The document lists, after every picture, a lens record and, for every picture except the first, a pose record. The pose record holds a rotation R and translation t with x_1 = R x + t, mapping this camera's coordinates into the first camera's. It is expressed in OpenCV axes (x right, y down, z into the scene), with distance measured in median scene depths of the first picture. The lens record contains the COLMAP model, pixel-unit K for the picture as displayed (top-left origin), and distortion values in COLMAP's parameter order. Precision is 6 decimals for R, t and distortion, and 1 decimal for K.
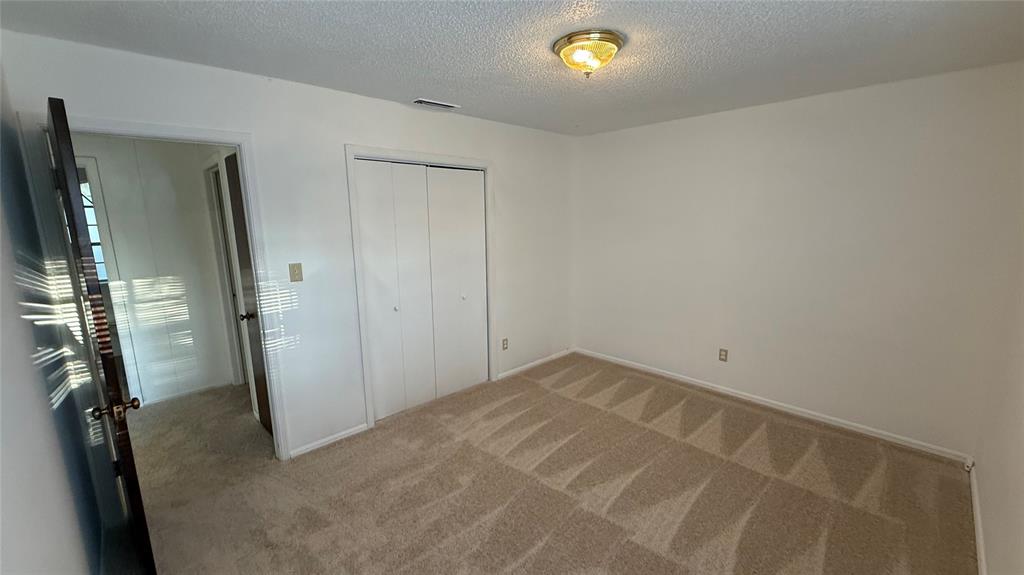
lens RADIAL K [[406.8, 0, 512.0], [0, 406.8, 287.5], [0, 0, 1]] dist [0.001702, 0.000239]
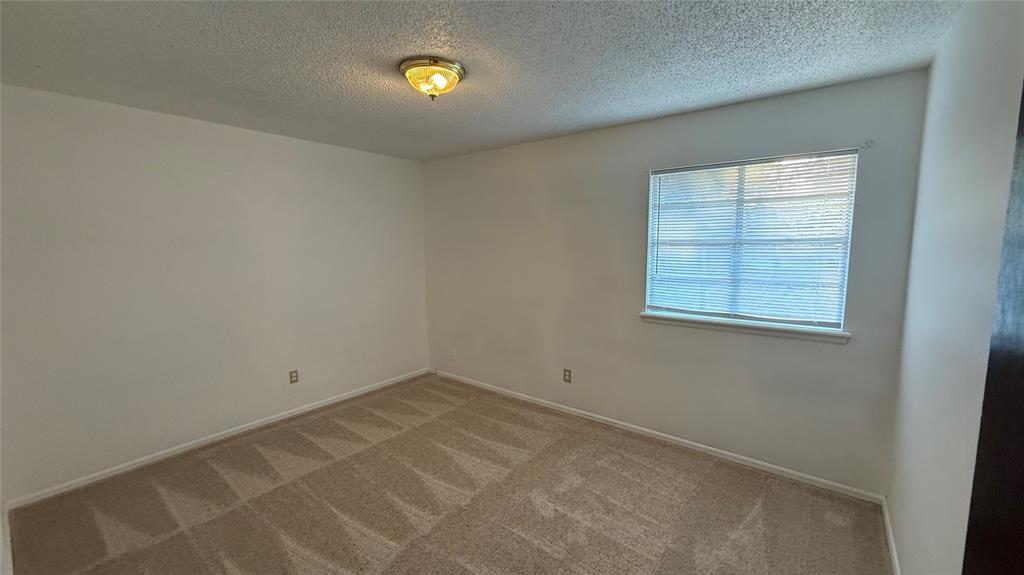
lens RADIAL K [[406.8, 0, 512.0], [0, 406.8, 287.5], [0, 0, 1]] dist [0.001702, 0.000239]
pose [[-0.127153, -0.103422, 0.986477, -0.593771], [0.182038, 0.975223, 0.125706, -0.087422], [-0.975036, 0.195560, -0.105176, 0.632255]]
